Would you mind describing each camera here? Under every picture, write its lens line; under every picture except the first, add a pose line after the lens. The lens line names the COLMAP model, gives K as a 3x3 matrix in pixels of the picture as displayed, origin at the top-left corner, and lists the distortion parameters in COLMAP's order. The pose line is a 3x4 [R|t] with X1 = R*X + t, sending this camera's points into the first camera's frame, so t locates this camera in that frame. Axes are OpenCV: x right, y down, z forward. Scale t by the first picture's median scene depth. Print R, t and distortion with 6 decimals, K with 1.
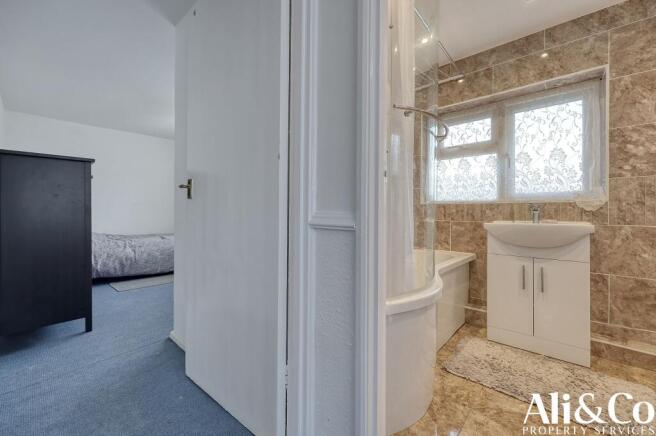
lens RADIAL K [[261.0, 0, 333.2], [0, 261.0, 212.9], [0, 0, 1]] dist [-0.001307, -0.000114]
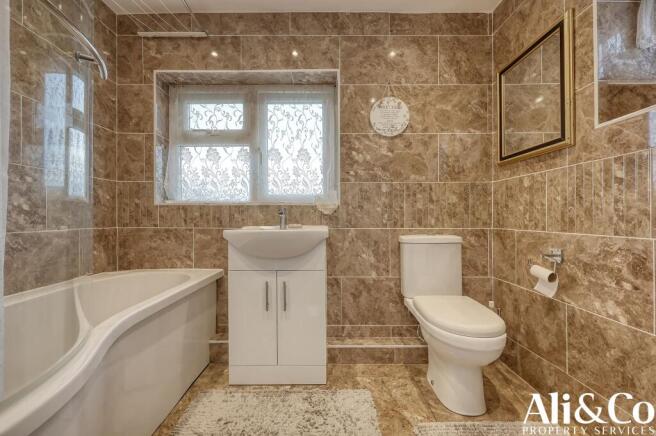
lens RADIAL K [[261.0, 0, 326.0], [0, 261.0, 217.0], [0, 0, 1]] dist [-0.001307, -0.000114]
pose [[0.740640, -0.003790, 0.671891, 0.311086], [0.005438, 0.999985, -0.000354, 0.002969], [-0.671880, 0.003916, 0.740650, 0.265799]]
